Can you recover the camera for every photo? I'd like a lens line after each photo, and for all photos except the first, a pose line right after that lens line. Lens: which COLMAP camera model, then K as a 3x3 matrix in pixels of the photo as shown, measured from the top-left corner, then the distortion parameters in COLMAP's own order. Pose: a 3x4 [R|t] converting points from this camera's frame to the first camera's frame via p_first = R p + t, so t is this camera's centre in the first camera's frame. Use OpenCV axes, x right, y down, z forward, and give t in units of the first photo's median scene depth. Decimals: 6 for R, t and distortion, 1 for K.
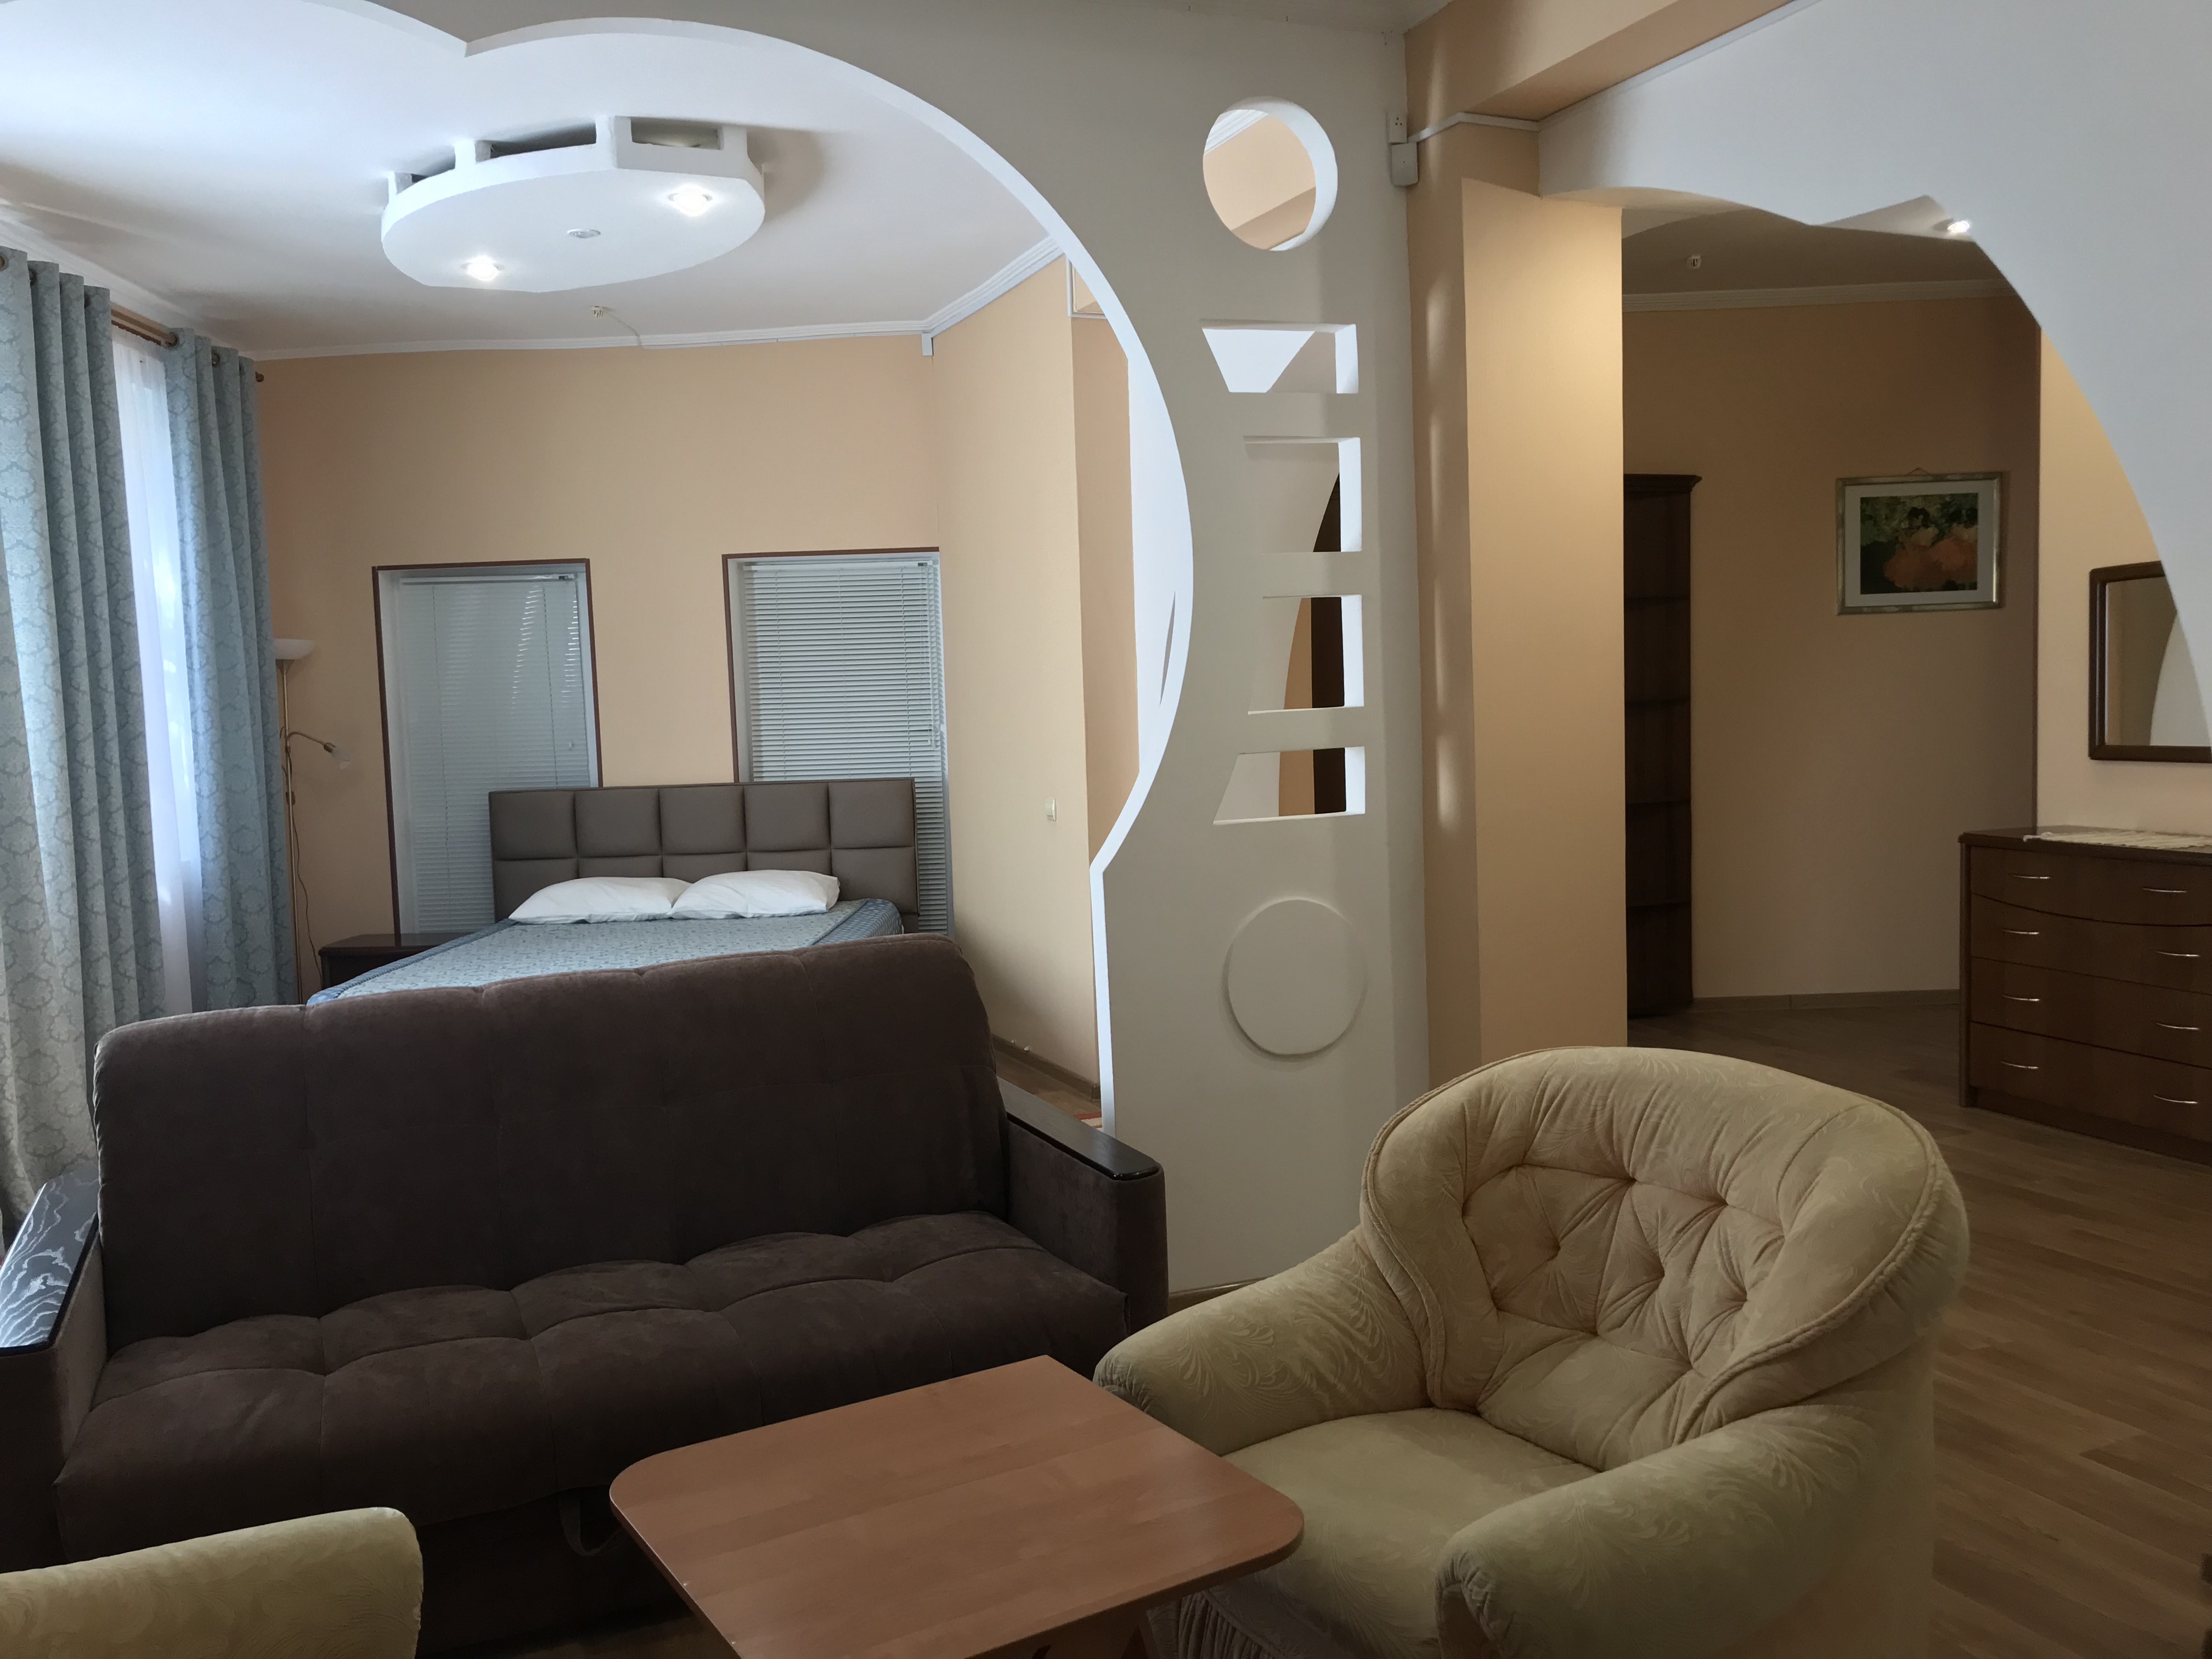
lens RADIAL K [[1795.7, 0, 1074.8], [0, 1795.7, 826.9], [0, 0, 1]] dist [-0.004138, -0.019945]
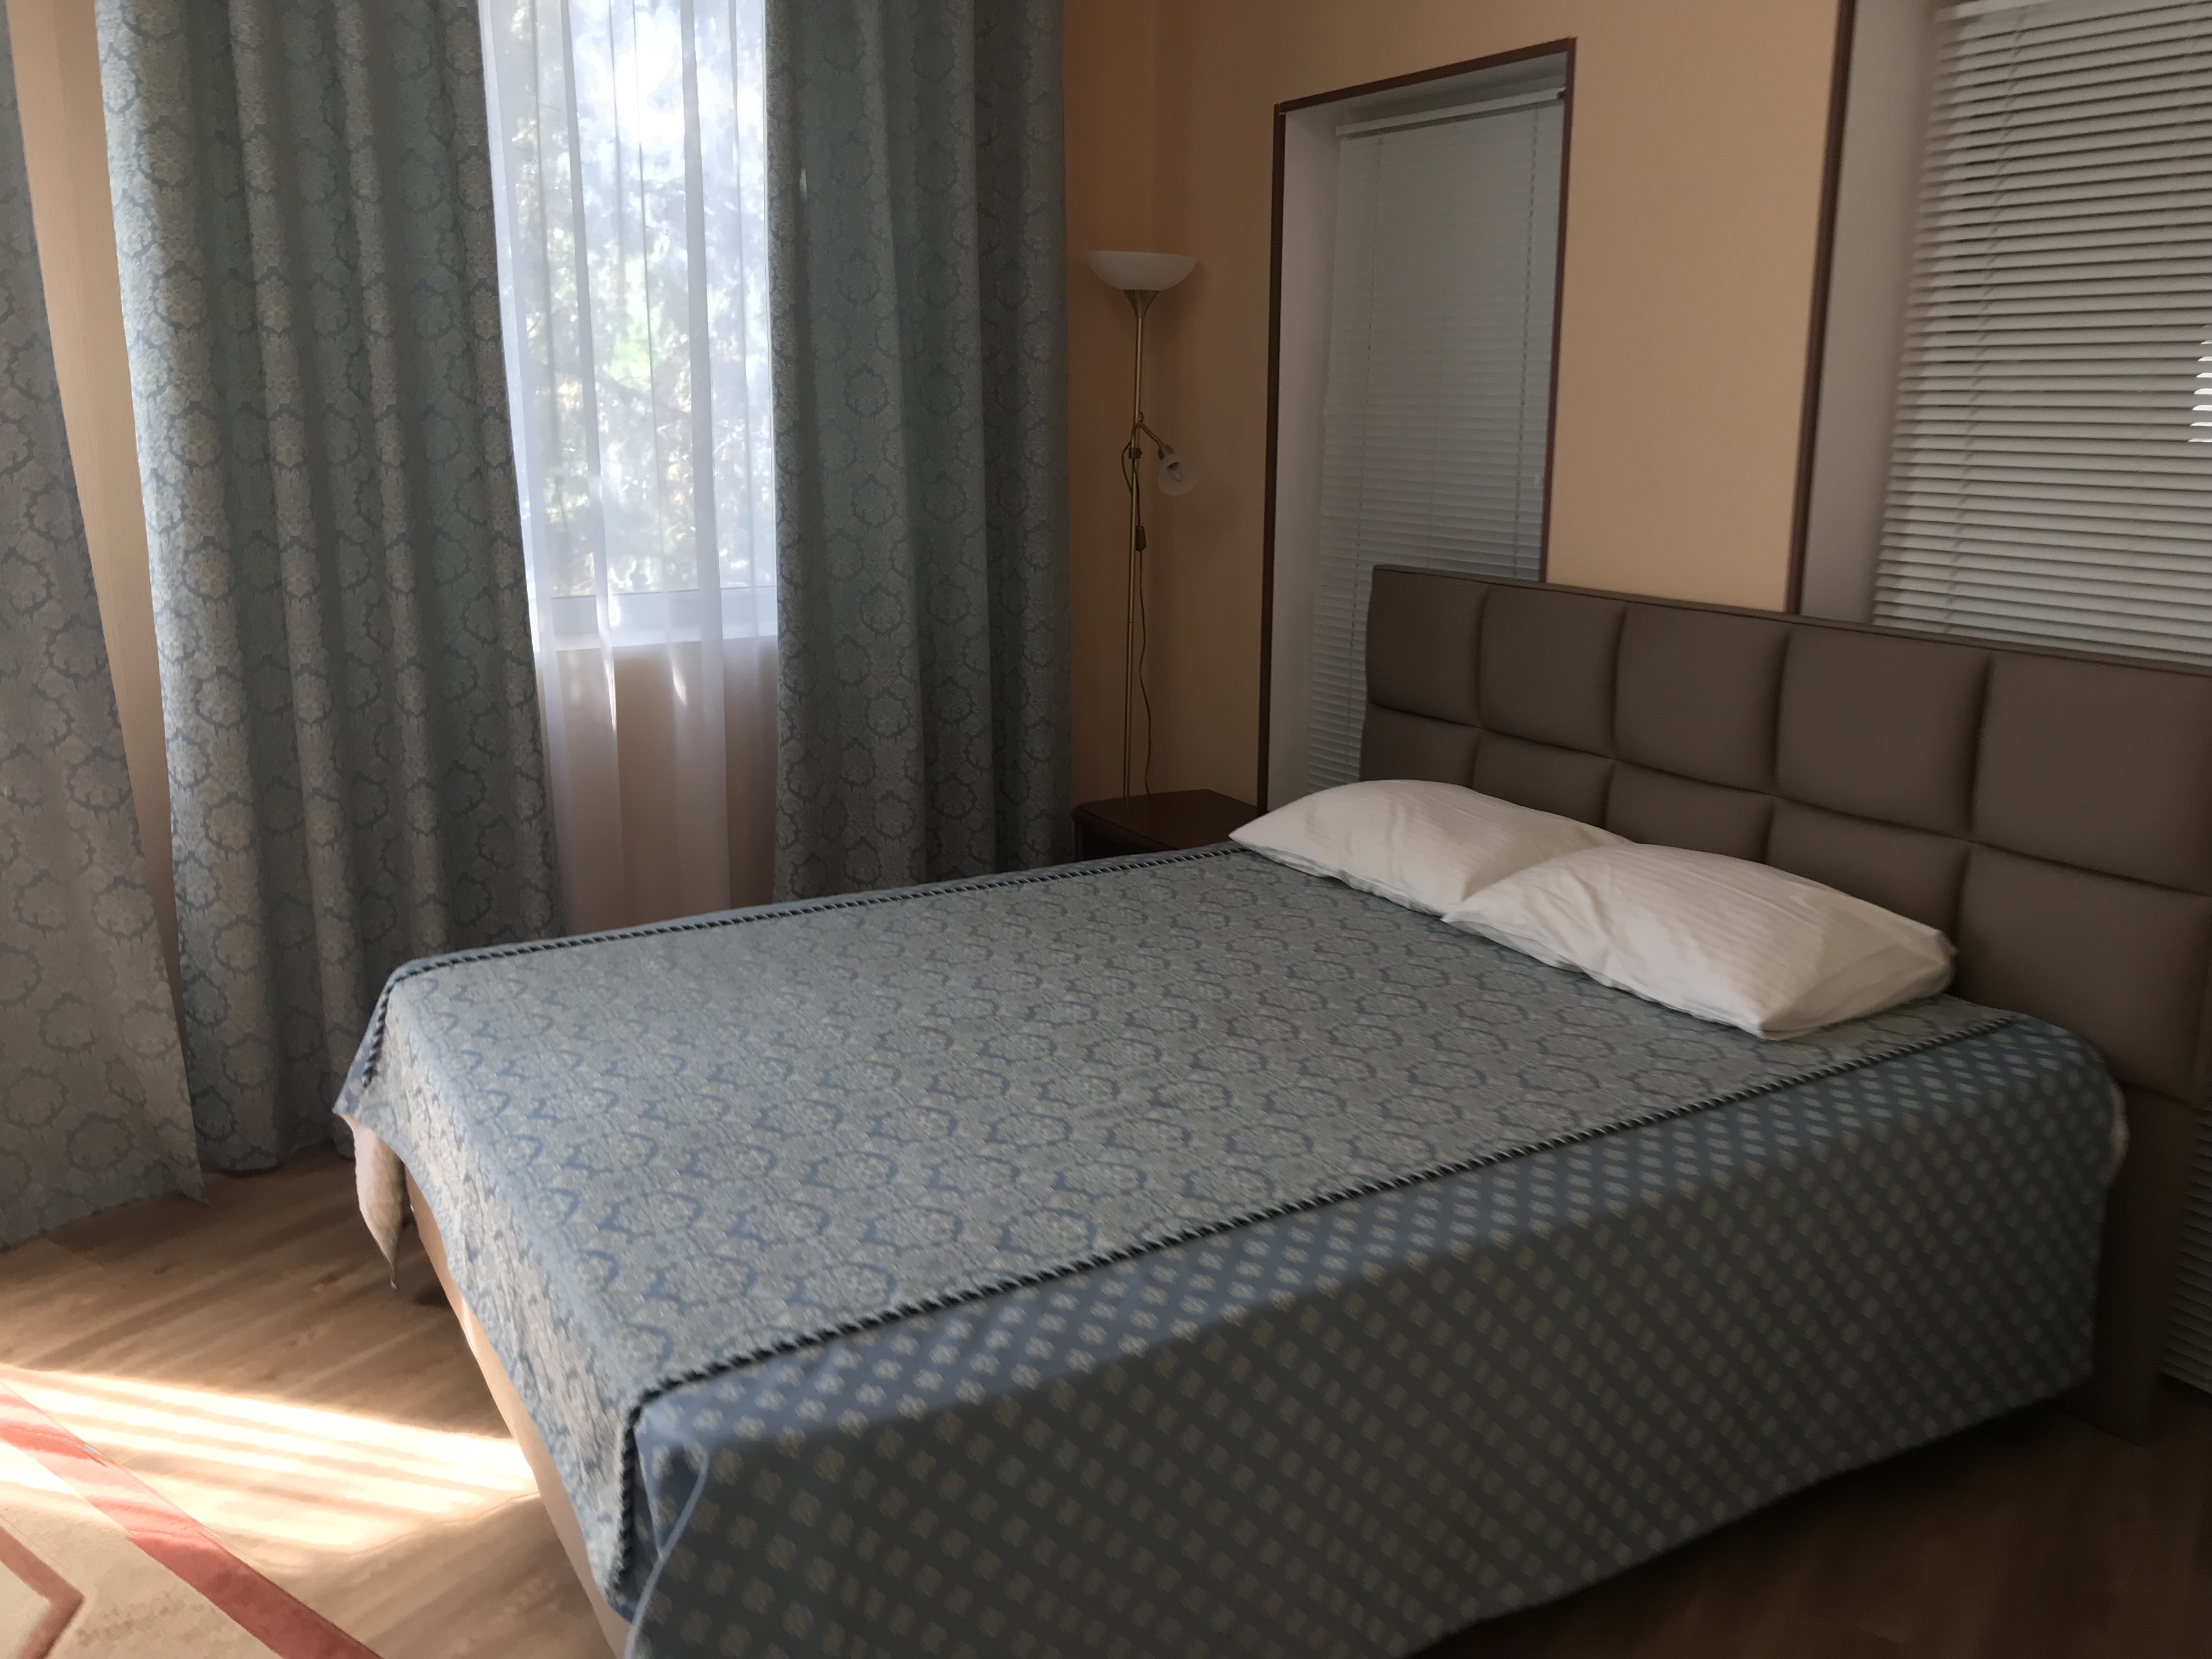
lens RADIAL K [[1775.8, 0, 1106.0], [0, 1775.8, 829.5], [0, 0, 1]] dist [0.007677, 0.000253]
pose [[0.526093, 0.233112, -0.817854, 0.056638], [-0.087500, 0.971432, 0.220601, -0.051410], [0.845914, -0.044494, 0.531461, 0.682436]]
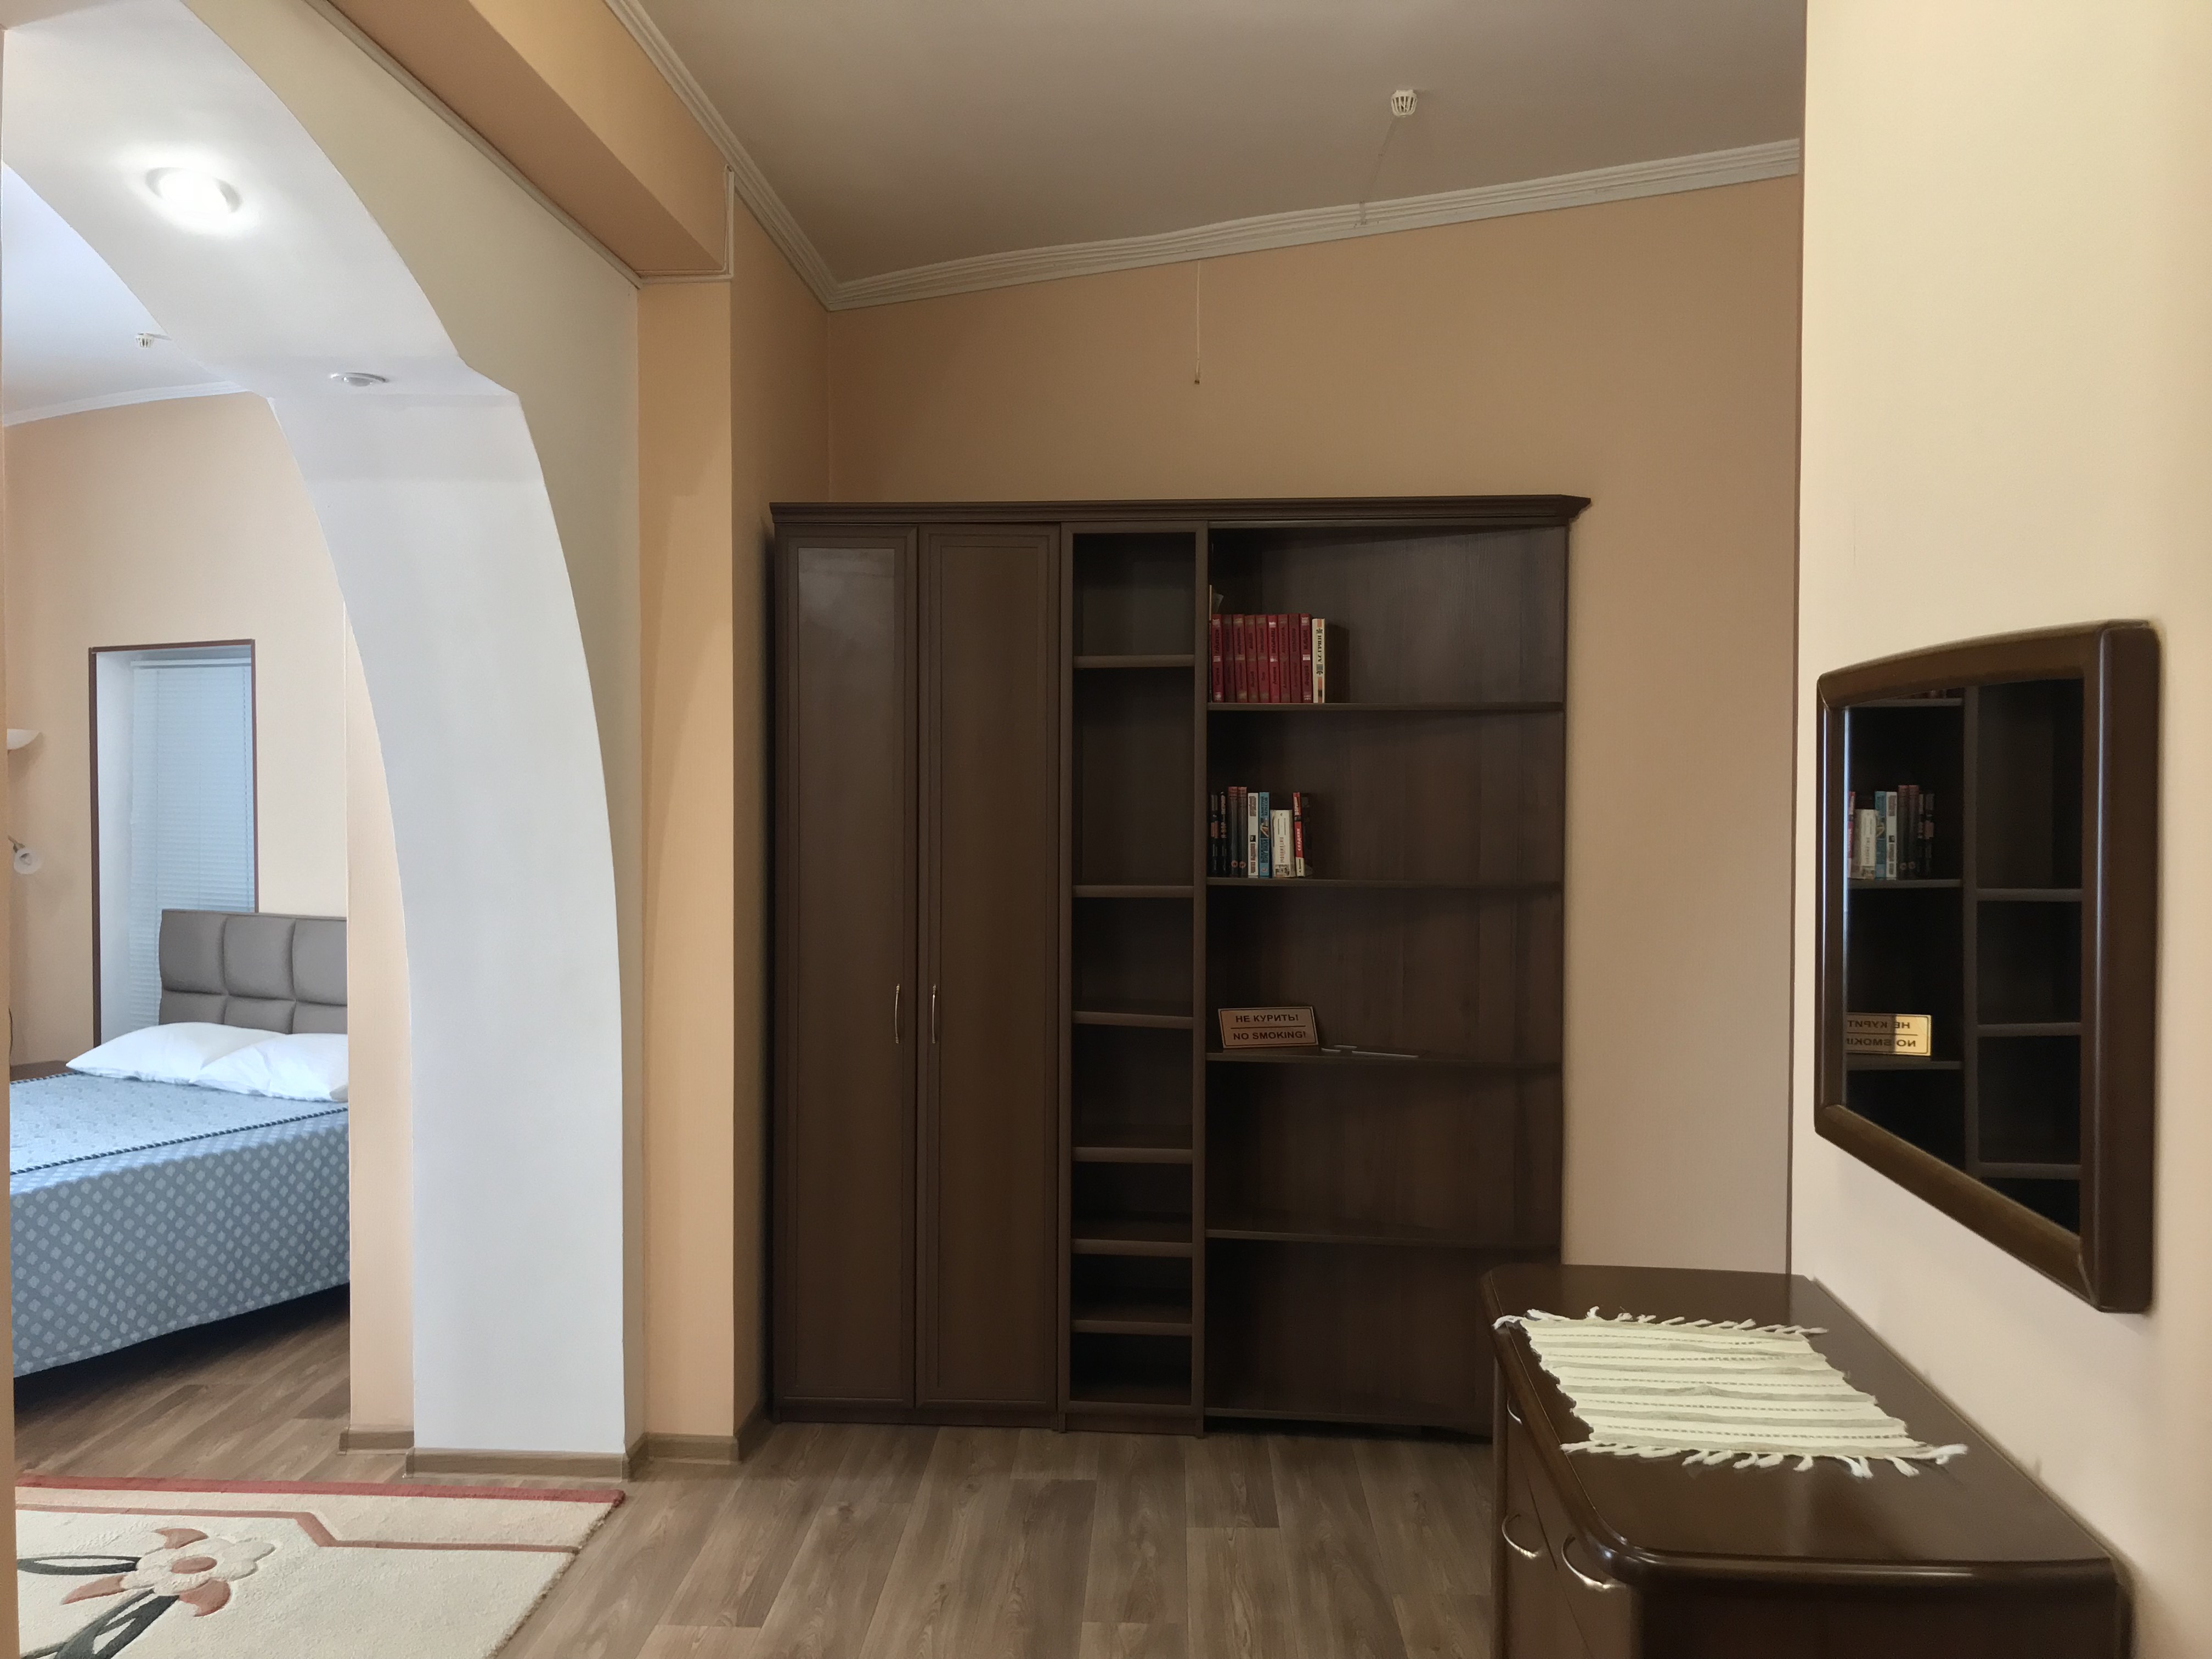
lens RADIAL K [[1775.8, 0, 1106.0], [0, 1775.8, 829.5], [0, 0, 1]] dist [0.007677, 0.000253]
pose [[0.902711, 0.047542, -0.427613, 0.449576], [-0.066323, 0.997373, -0.029123, -0.063860], [0.425105, 0.054651, 0.903493, 0.428447]]
